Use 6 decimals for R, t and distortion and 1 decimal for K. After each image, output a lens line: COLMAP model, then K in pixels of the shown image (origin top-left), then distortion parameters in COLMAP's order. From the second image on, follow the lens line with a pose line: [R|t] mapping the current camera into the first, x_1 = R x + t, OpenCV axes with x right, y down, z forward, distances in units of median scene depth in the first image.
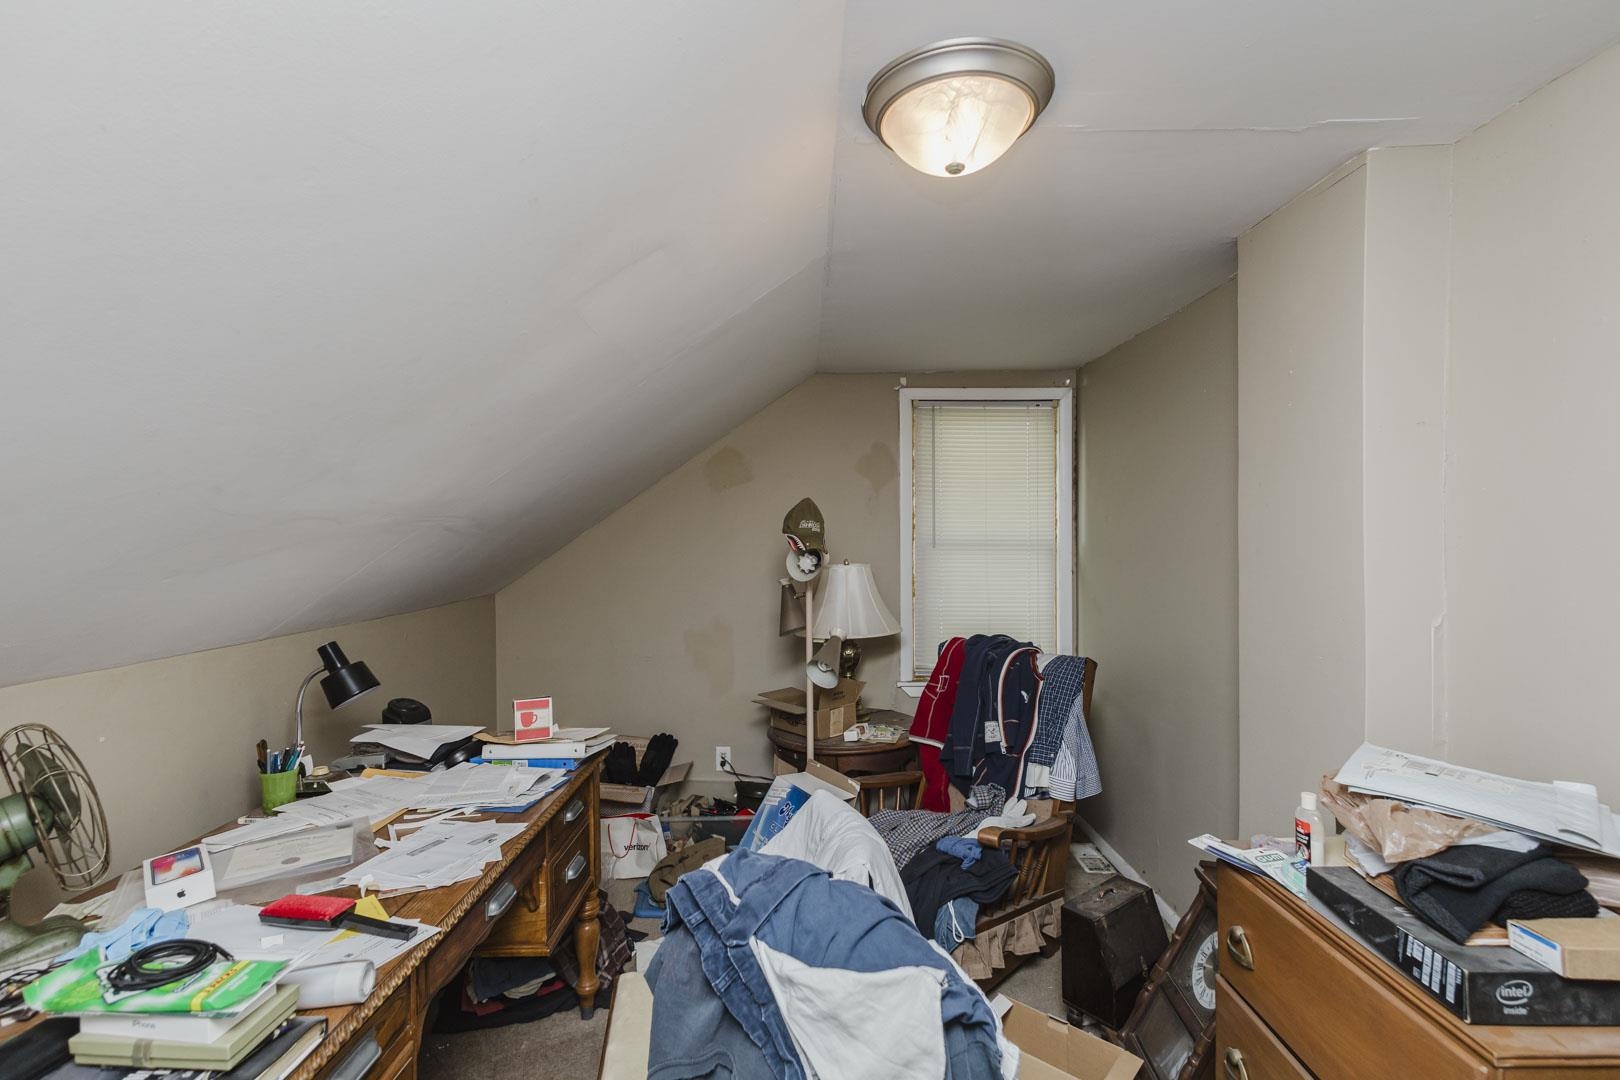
lens RADIAL K [[749.2, 0, 809.6], [0, 749.2, 538.2], [0, 0, 1]] dist [0.011307, -0.004132]
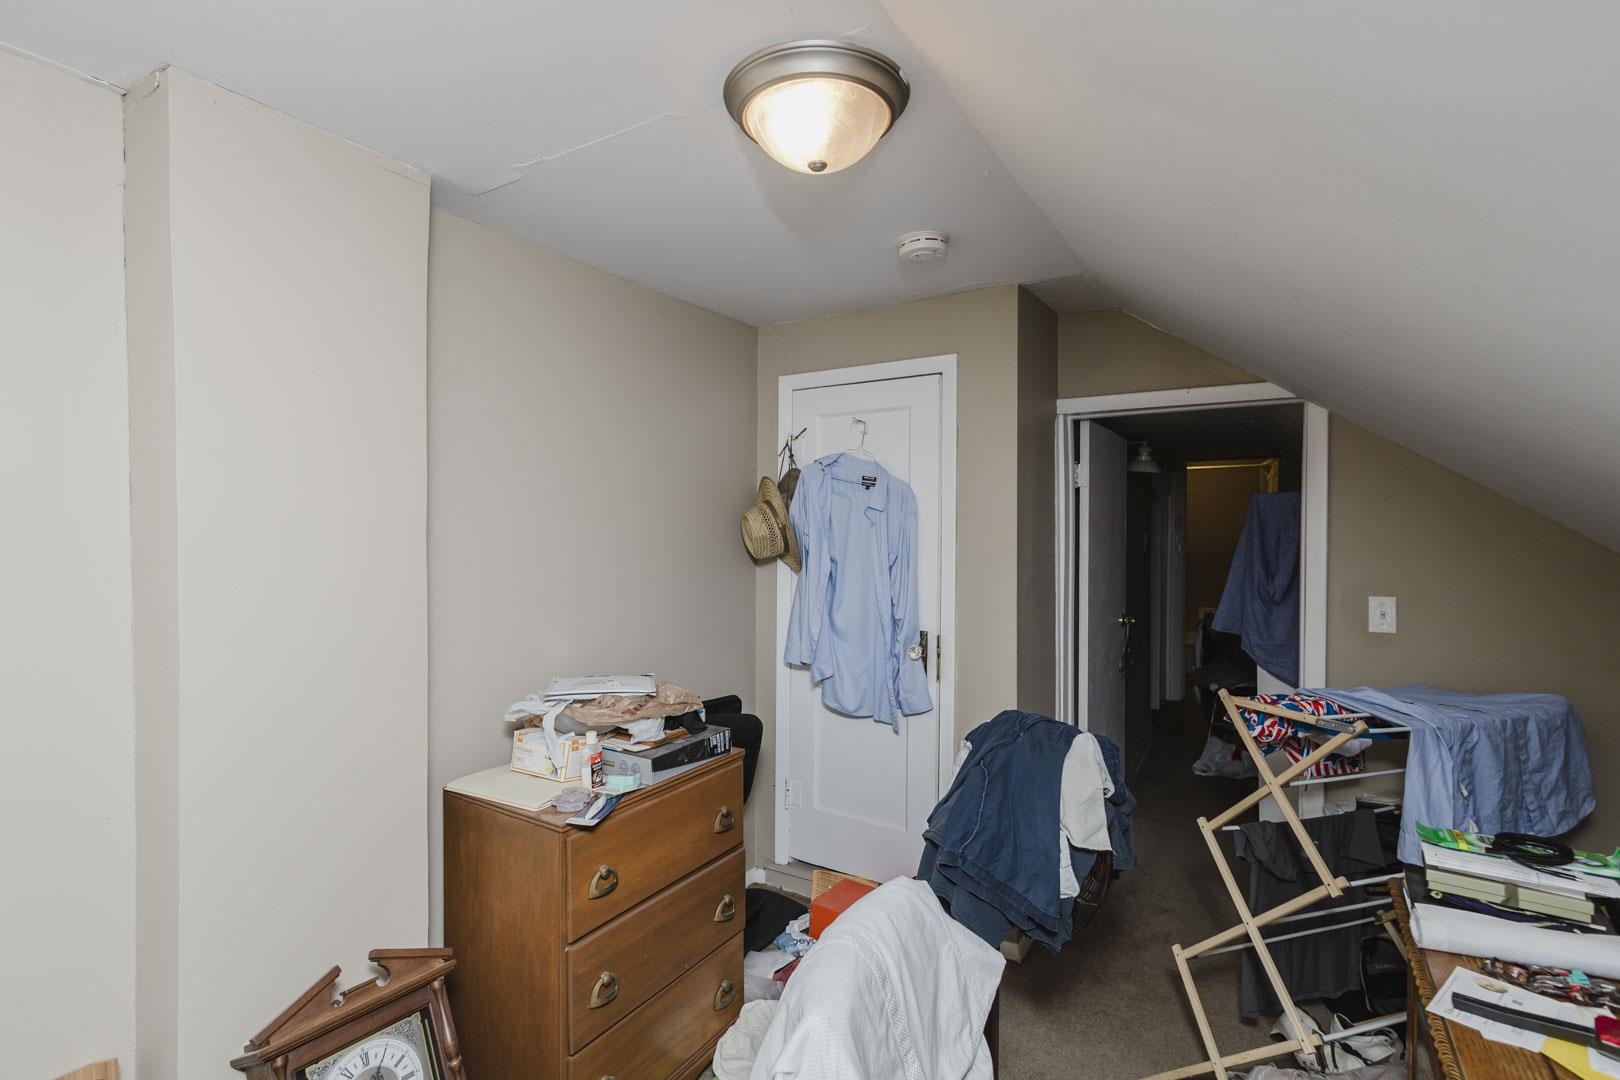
lens RADIAL K [[749.2, 0, 810.3], [0, 749.2, 537.9], [0, 0, 1]] dist [0.011307, -0.004132]
pose [[-0.851057, -0.003923, 0.525059, -0.422320], [0.003509, 0.999907, 0.013159, -0.003986], [-0.525062, 0.013041, -0.850964, 2.498803]]
